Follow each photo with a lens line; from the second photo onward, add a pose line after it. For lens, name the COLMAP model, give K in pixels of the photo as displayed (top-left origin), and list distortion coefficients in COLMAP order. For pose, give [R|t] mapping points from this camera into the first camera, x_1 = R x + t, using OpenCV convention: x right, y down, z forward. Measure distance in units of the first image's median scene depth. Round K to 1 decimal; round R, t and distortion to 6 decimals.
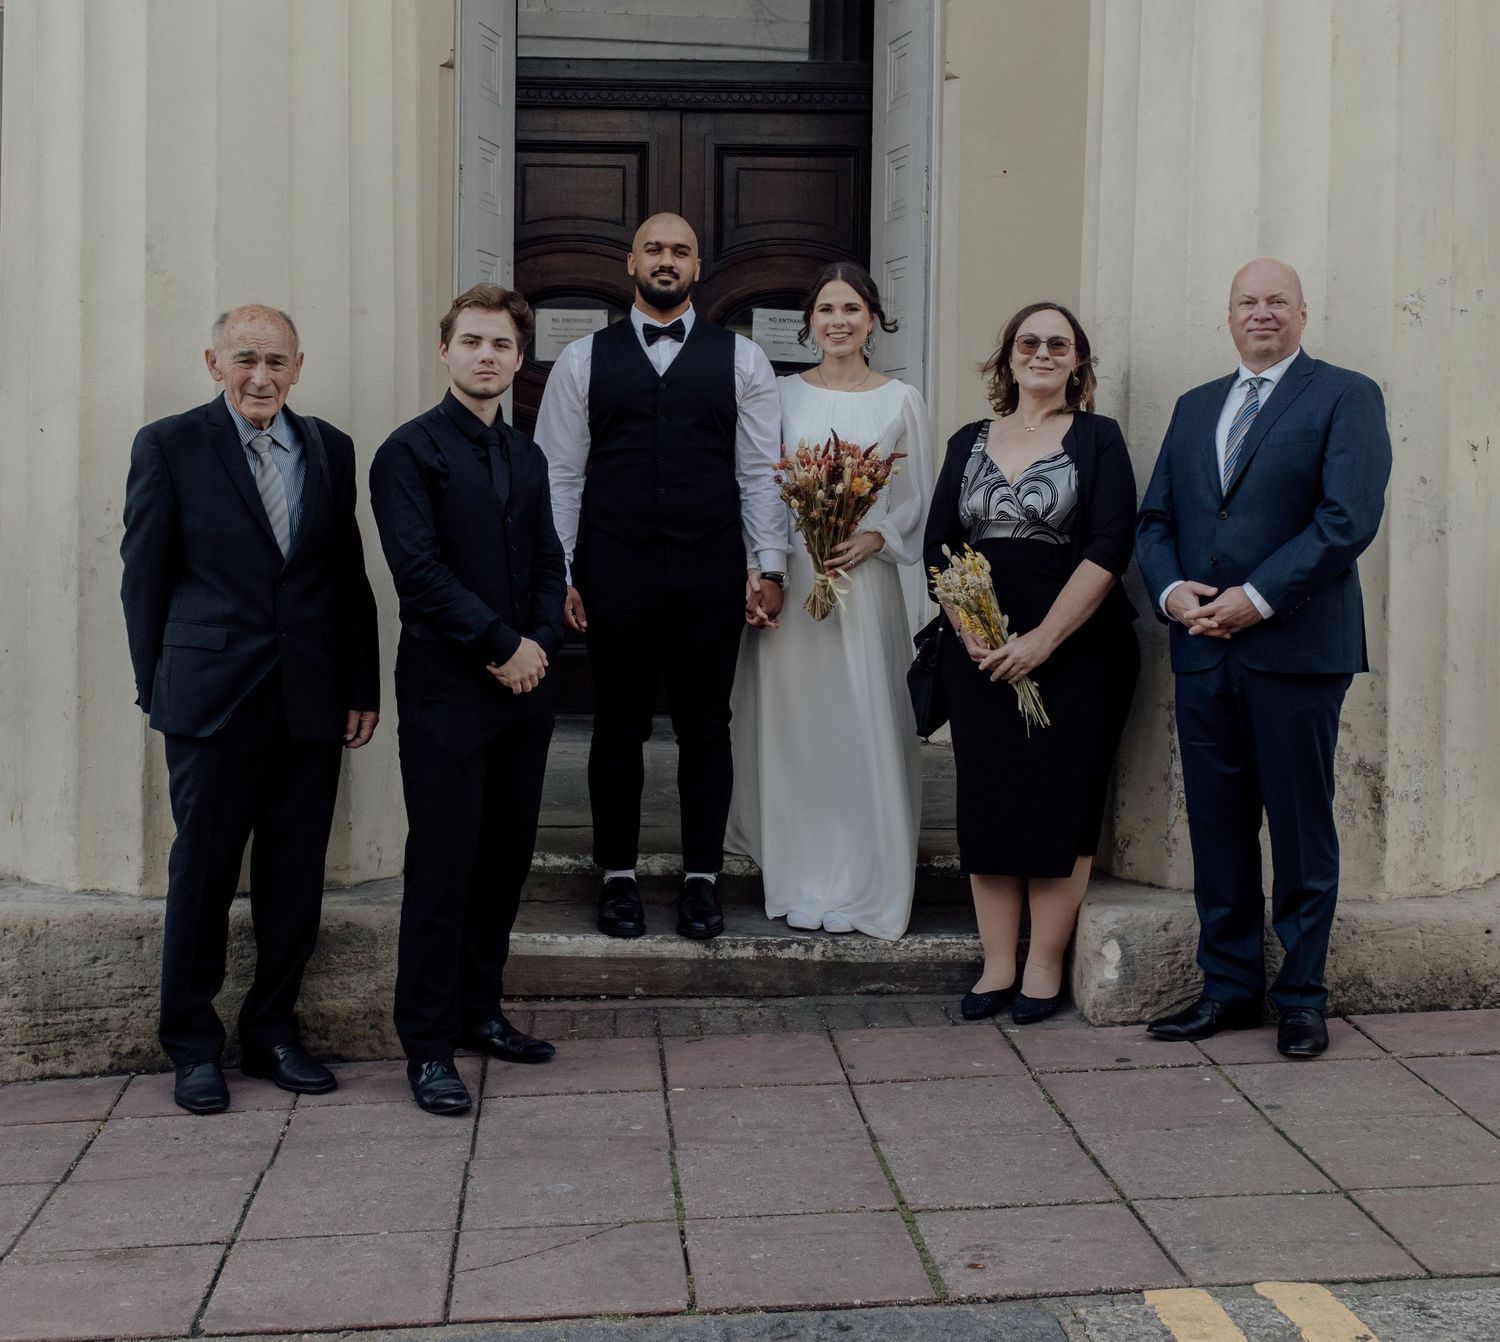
lens RADIAL K [[2212.7, 0, 747.2], [0, 2212.7, 671.1], [0, 0, 1]] dist [0.024094, 0.000000]
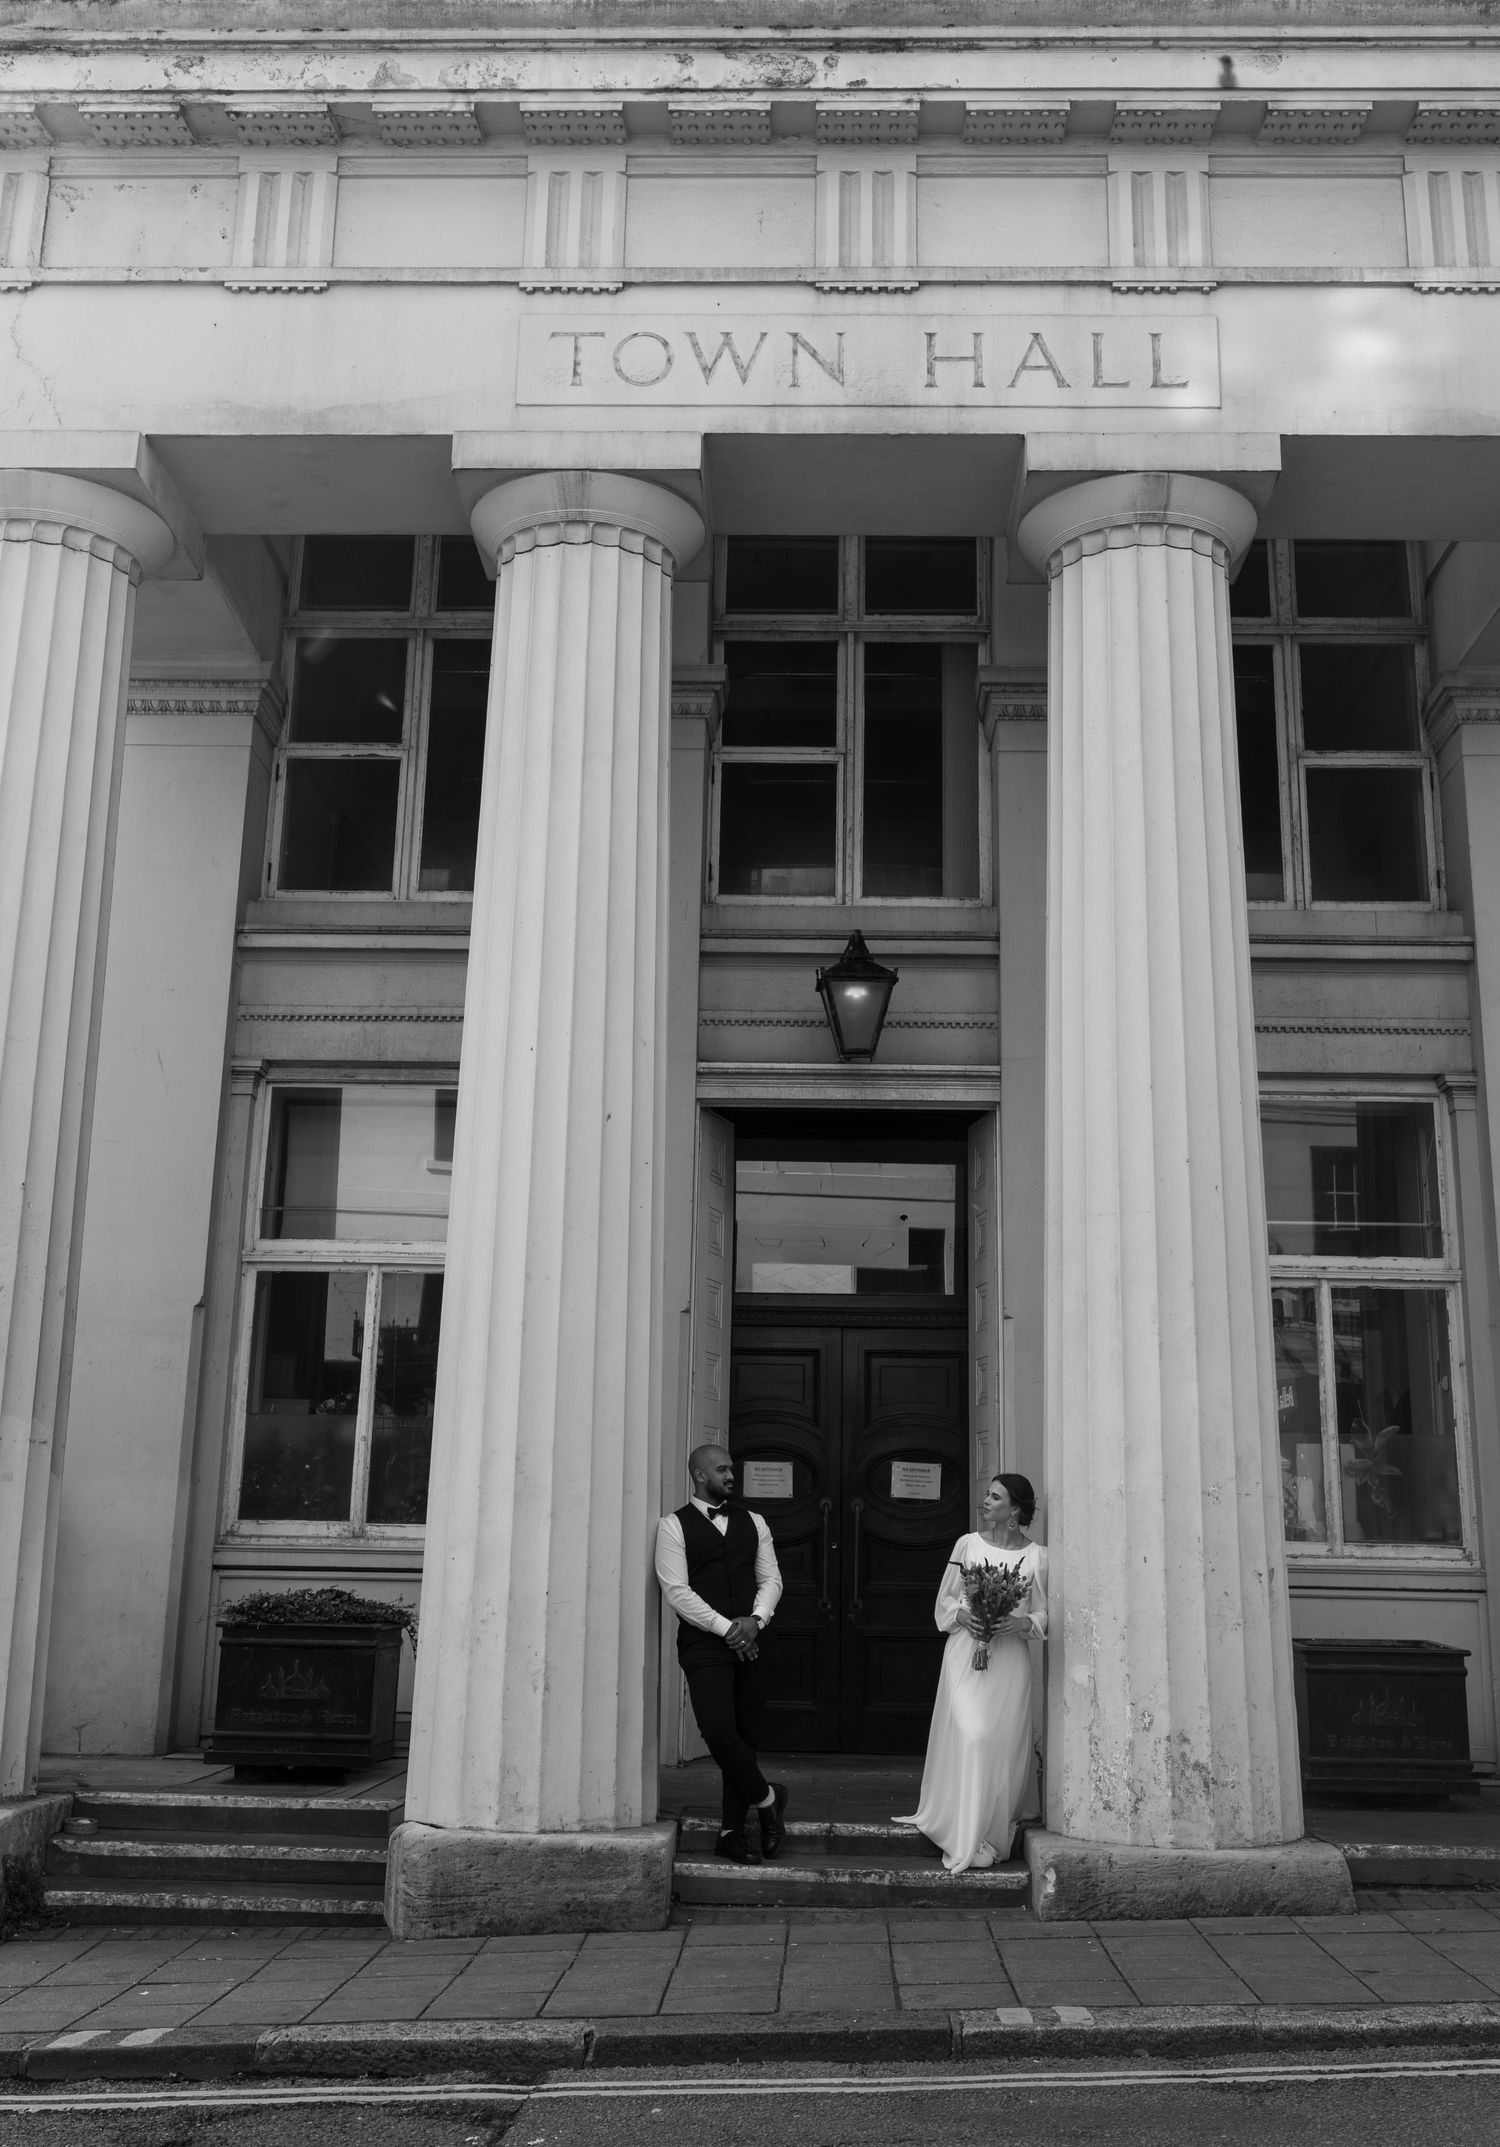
lens RADIAL K [[2121.5, 0, 690.5], [0, 2121.5, 1067.0], [0, 0, 1]] dist [-0.001113, 0.000000]
pose [[0.990394, -0.025103, -0.135974, 0.121321], [-0.018357, 0.950805, -0.309246, 0.042477], [0.137048, 0.308772, 0.941211, -0.738873]]
